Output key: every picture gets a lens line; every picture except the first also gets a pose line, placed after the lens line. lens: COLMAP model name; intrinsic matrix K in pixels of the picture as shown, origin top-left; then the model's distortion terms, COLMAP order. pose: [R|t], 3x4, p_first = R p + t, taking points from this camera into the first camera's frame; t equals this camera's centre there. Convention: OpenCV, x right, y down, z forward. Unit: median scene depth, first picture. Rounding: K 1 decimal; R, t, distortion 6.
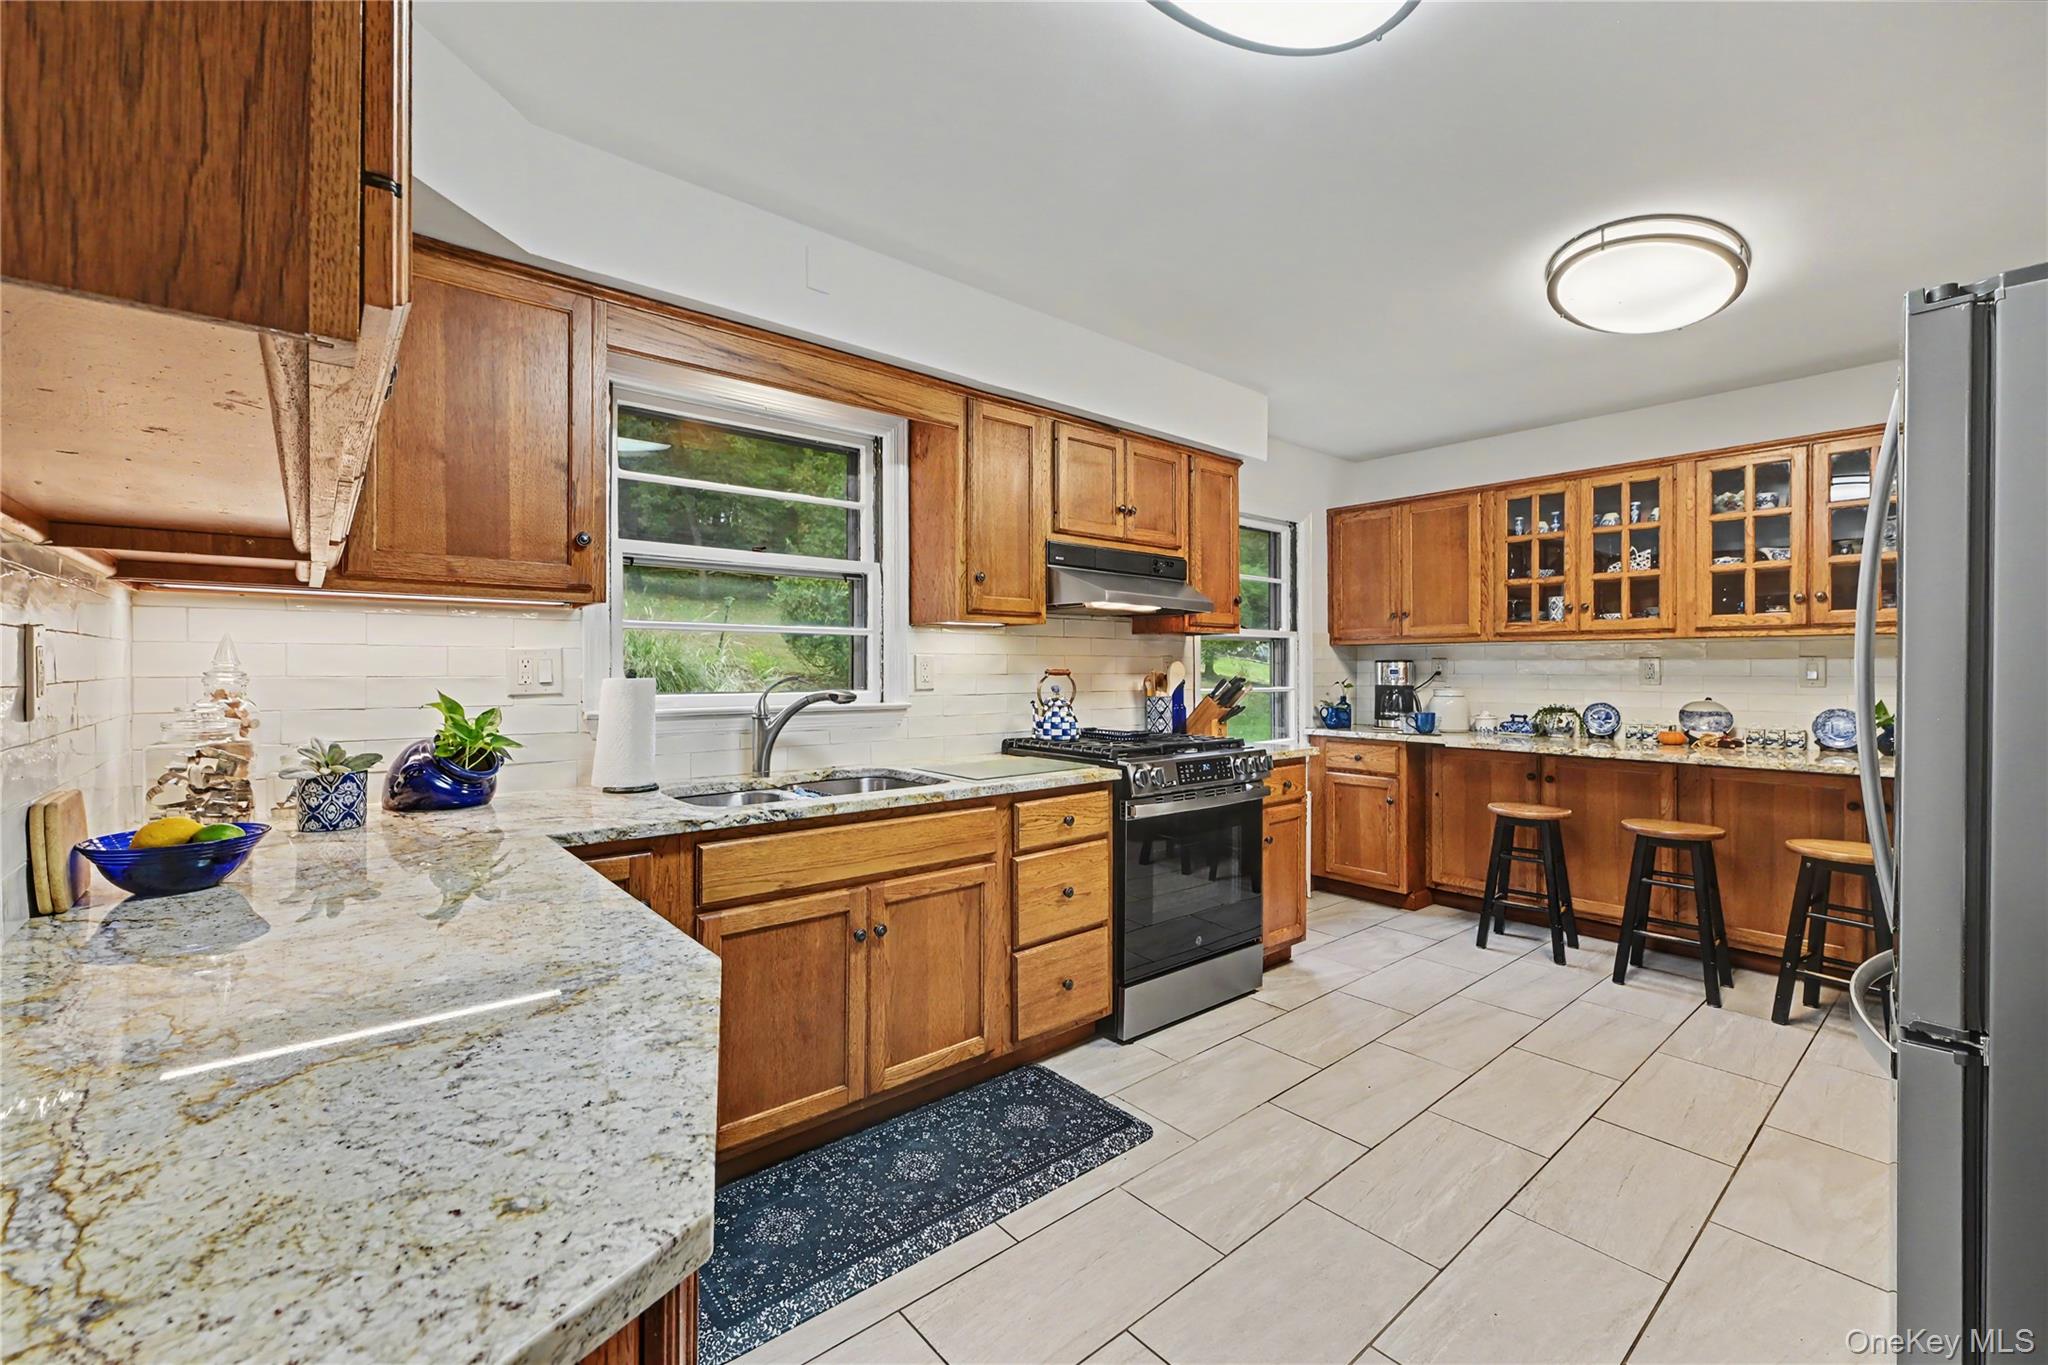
lens RADIAL K [[866.7, 0, 994.2], [0, 866.7, 667.8], [0, 0, 1]] dist [0.000306, 0.000588]
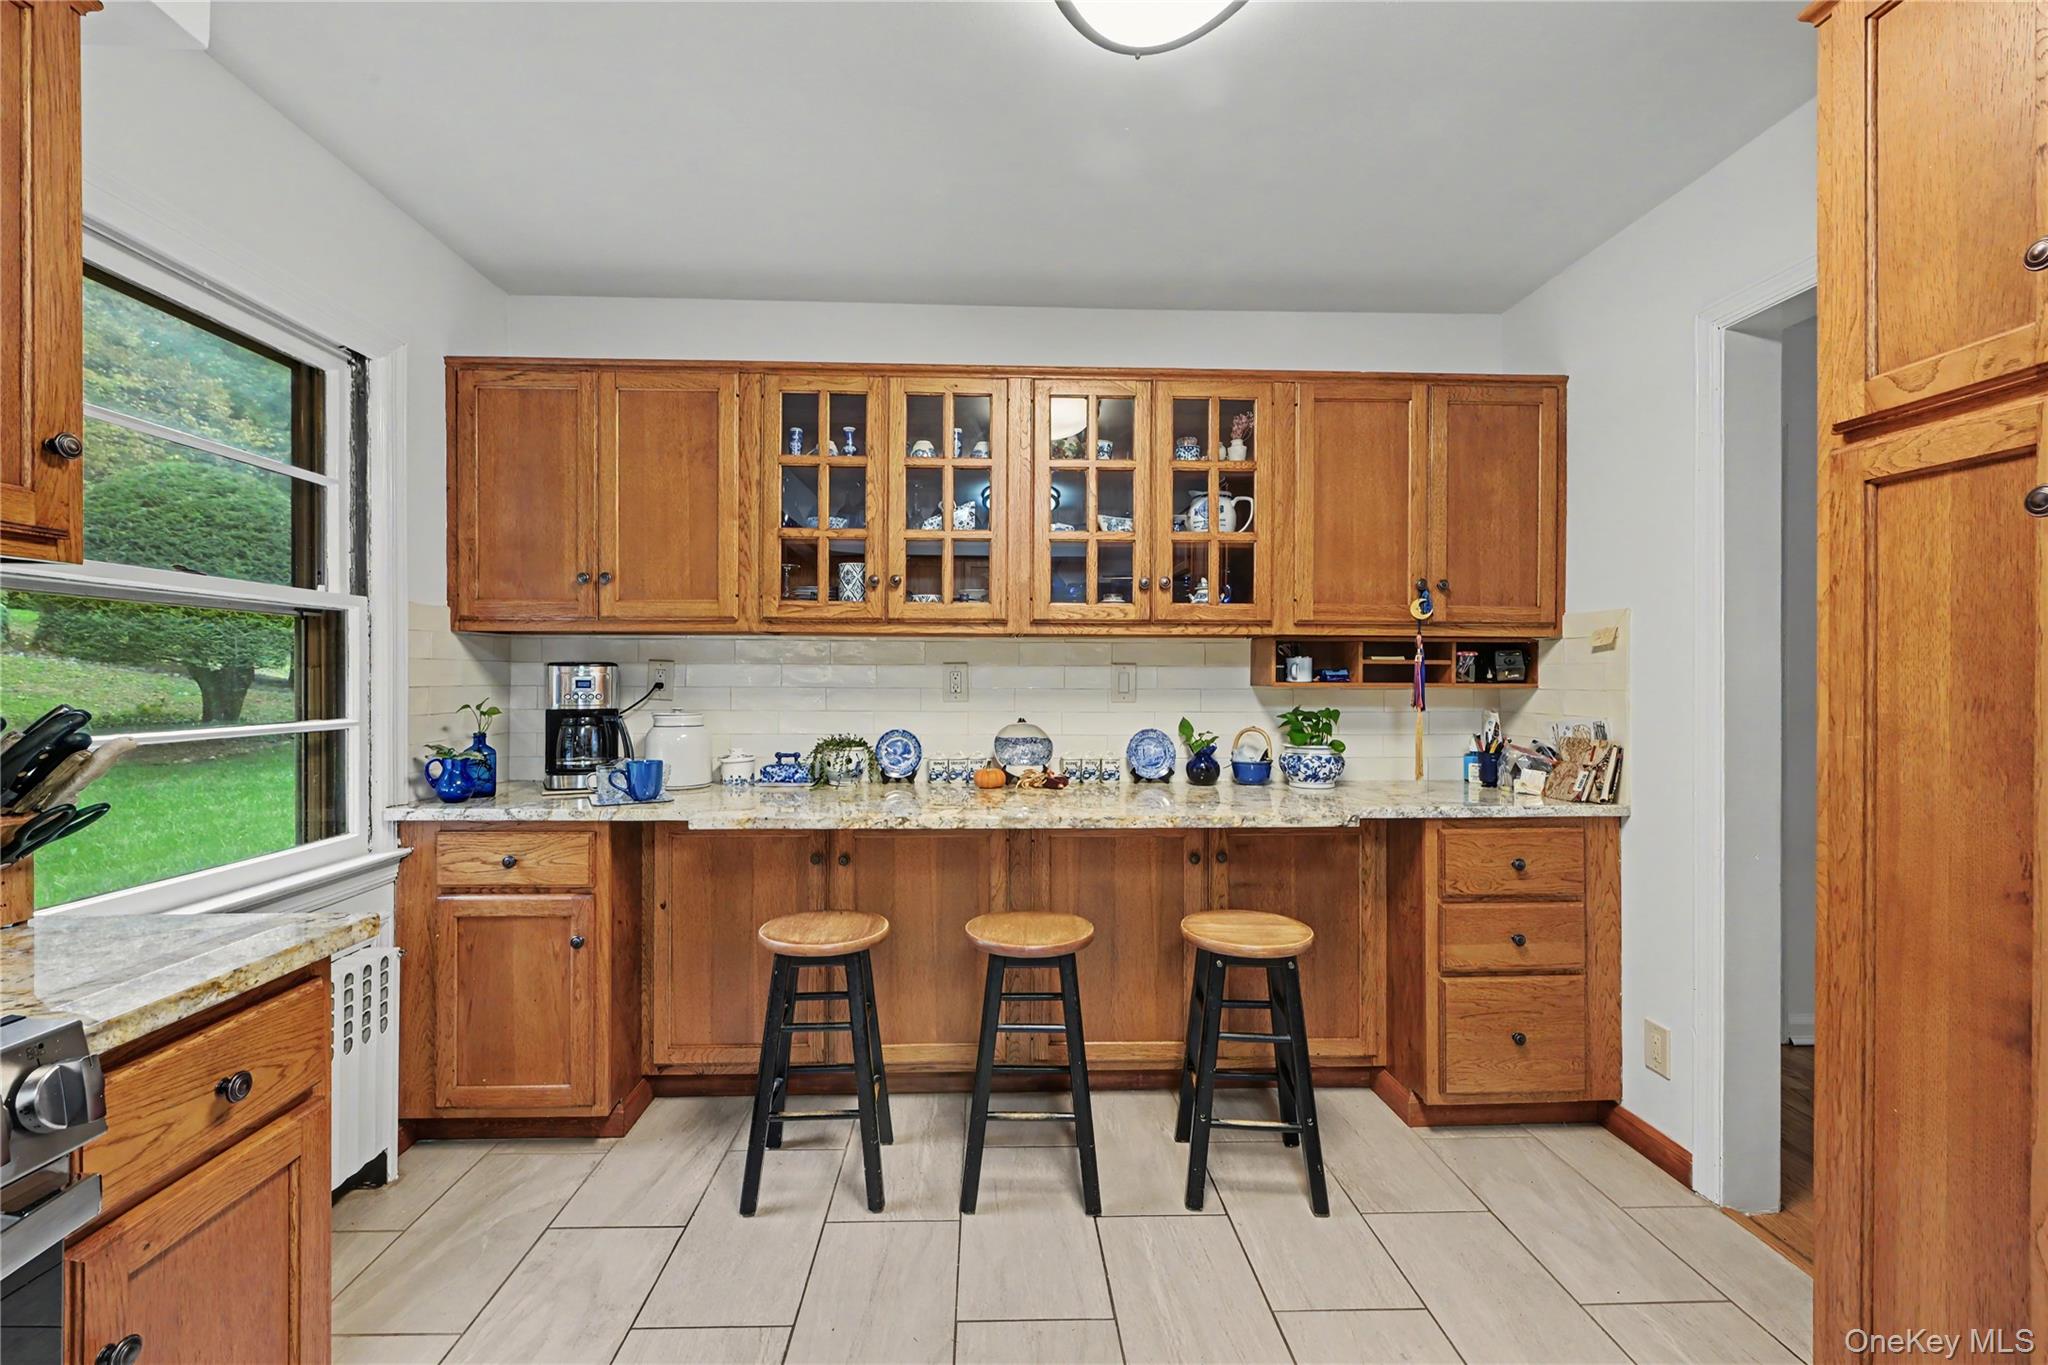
lens RADIAL K [[866.7, 0, 1017.9], [0, 866.7, 673.6], [0, 0, 1]] dist [0.000306, 0.000588]
pose [[0.607501, 0.002587, 0.794315, 0.216282], [-0.004099, 0.999992, -0.000122, -0.002881], [-0.794308, -0.003182, 0.607507, 0.501128]]
